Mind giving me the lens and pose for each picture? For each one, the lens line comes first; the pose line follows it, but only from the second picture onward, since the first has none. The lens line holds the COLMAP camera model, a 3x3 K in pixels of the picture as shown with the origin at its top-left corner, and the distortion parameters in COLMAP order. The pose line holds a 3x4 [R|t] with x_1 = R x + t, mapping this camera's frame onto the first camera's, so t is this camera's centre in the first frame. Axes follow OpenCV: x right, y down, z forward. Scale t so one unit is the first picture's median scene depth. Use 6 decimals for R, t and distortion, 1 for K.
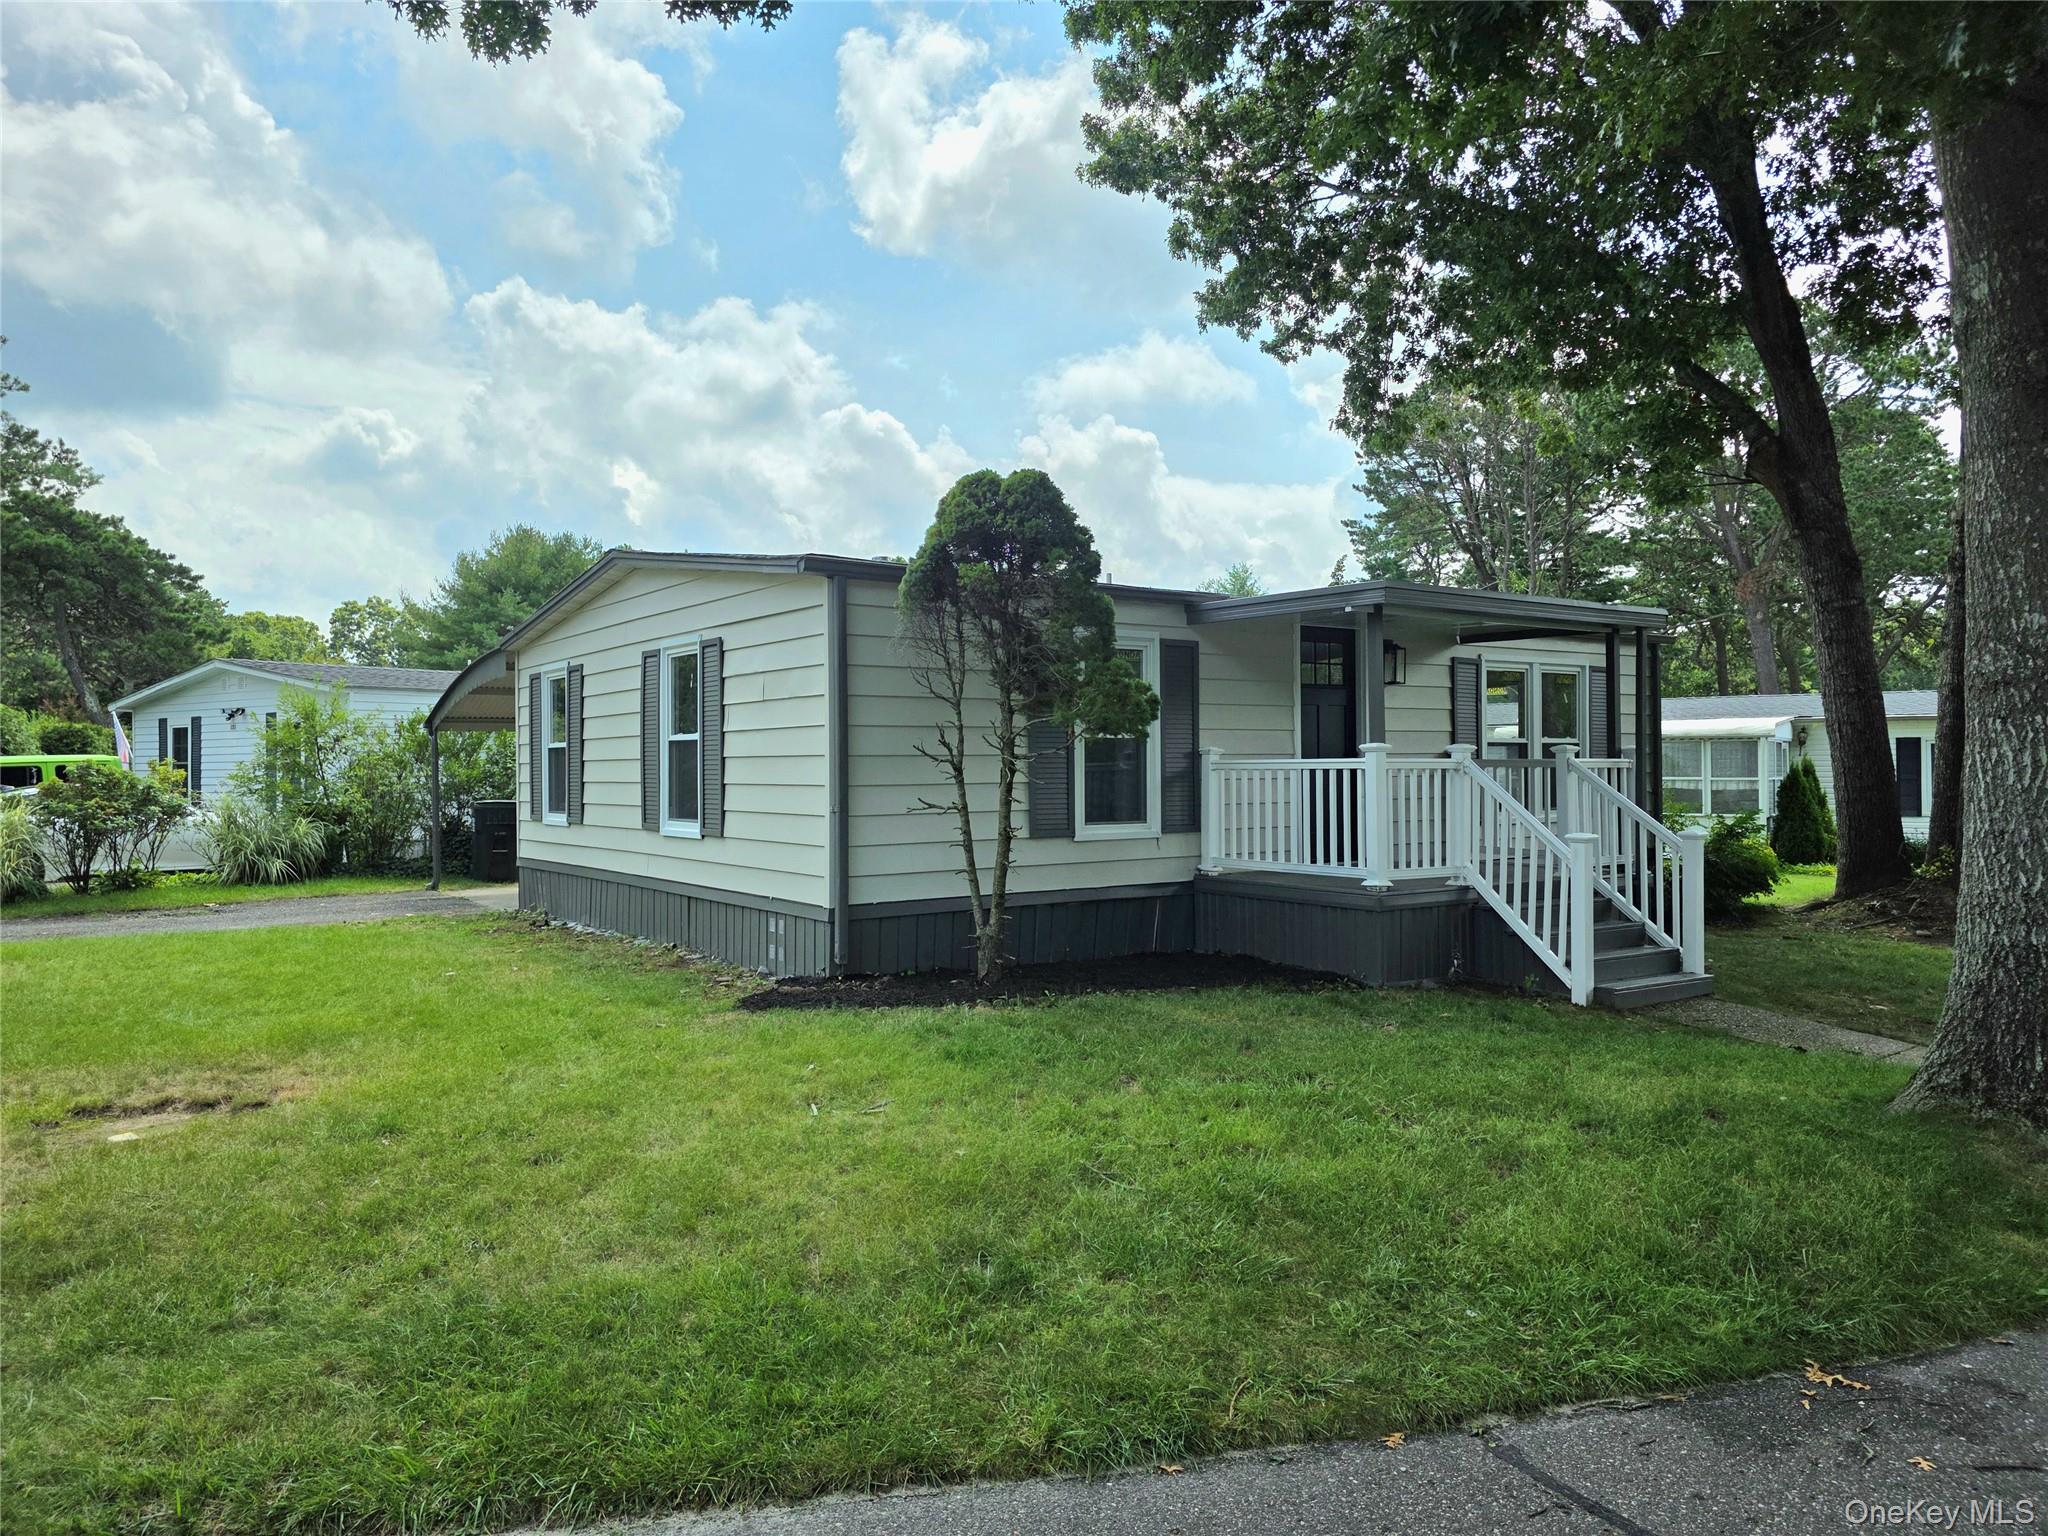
lens RADIAL K [[1409.9, 0, 1026.1], [0, 1409.9, 758.2], [0, 0, 1]] dist [0.054240, -0.033783]
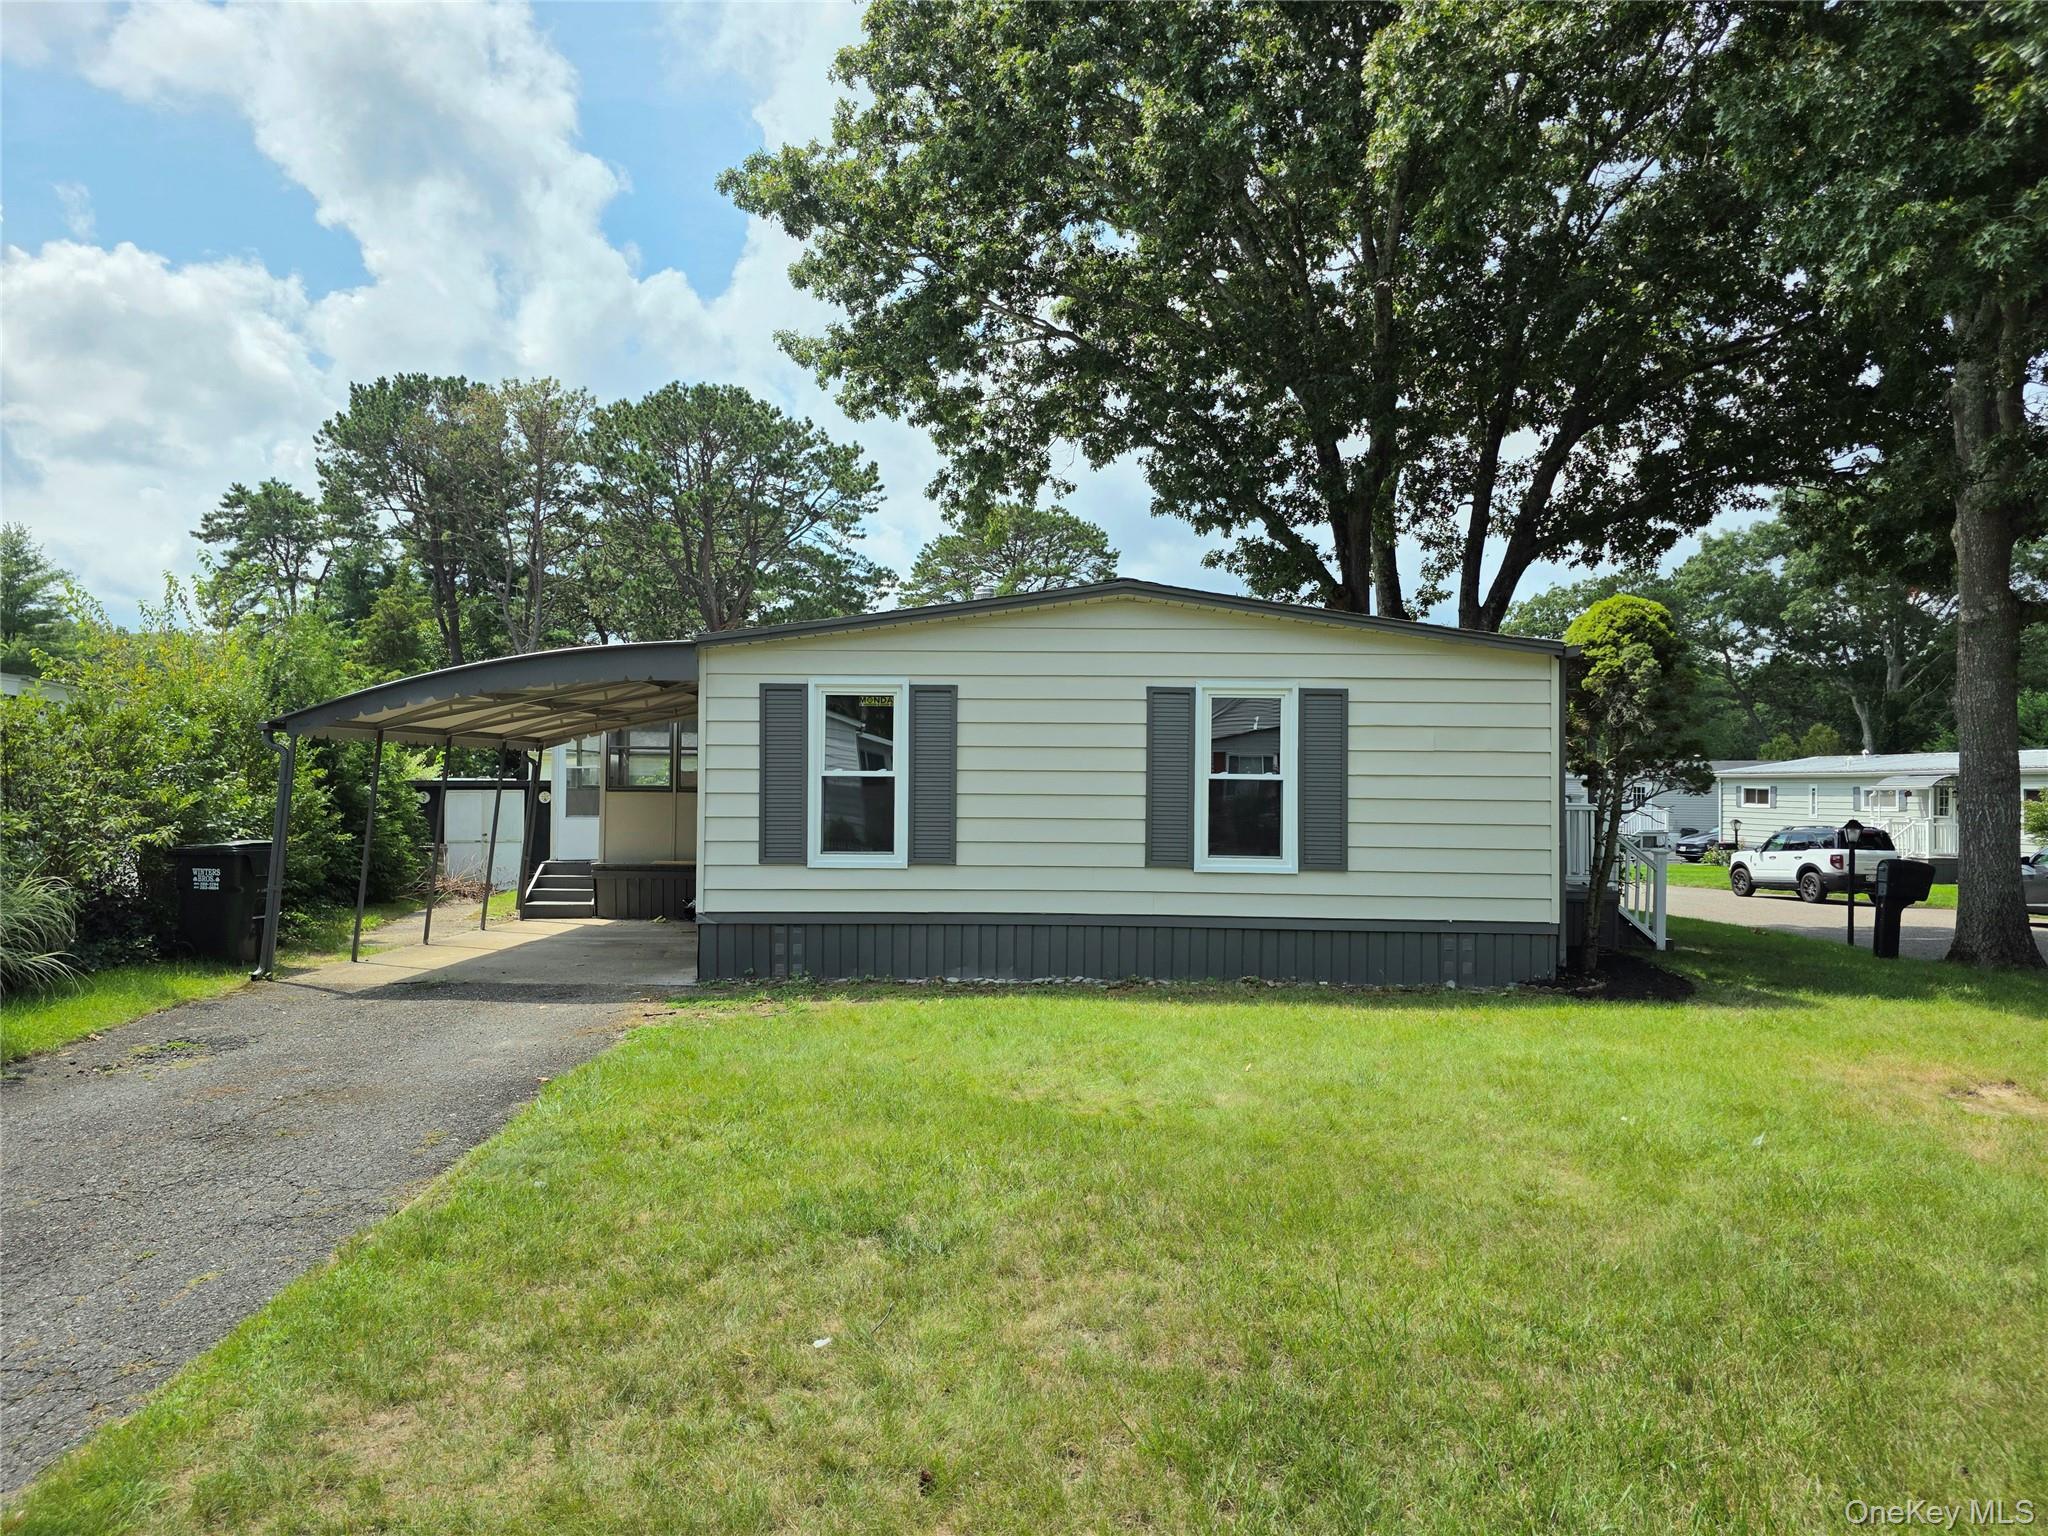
lens RADIAL K [[1409.9, 0, 1014.9], [0, 1409.9, 767.6], [0, 0, 1]] dist [0.054240, -0.033783]
pose [[0.568209, 0.027672, 0.822419, -1.148413], [-0.021702, 0.999591, -0.018639, 0.001354], [-0.822598, -0.007258, 0.568577, 0.530570]]
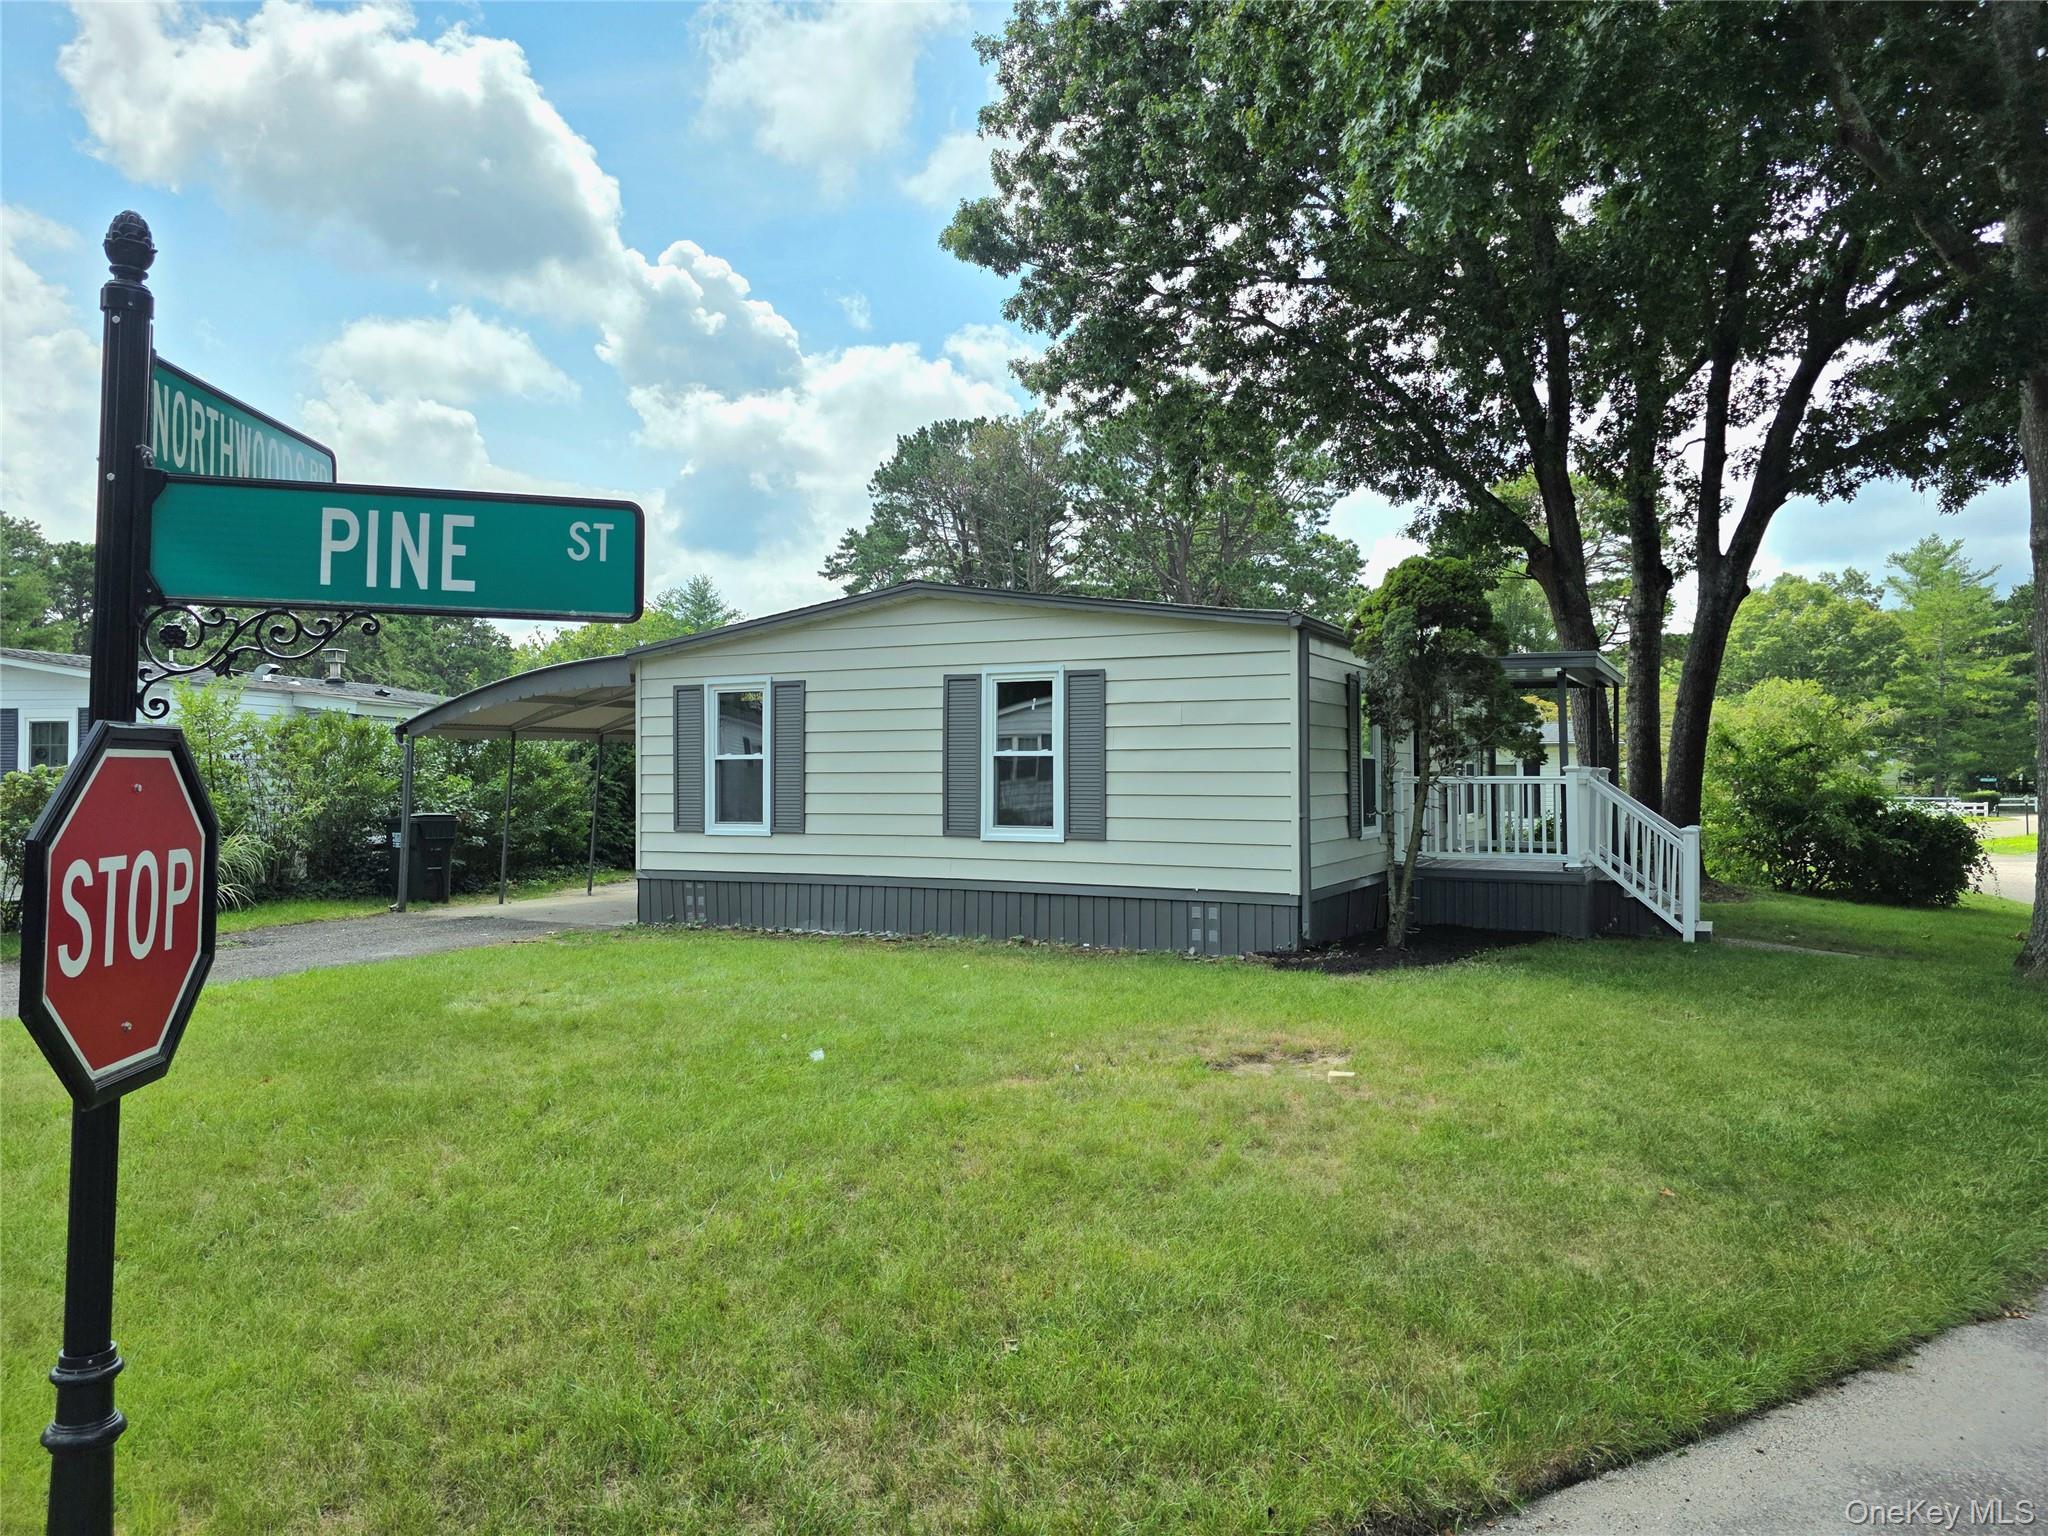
lens RADIAL K [[1409.9, 0, 1032.8], [0, 1409.9, 767.7], [0, 0, 1]] dist [0.054240, -0.033783]
pose [[0.880746, 0.011540, 0.473448, -0.739996], [-0.010734, 0.999933, -0.004404, 0.001022], [-0.473467, -0.001203, 0.880811, 0.008419]]
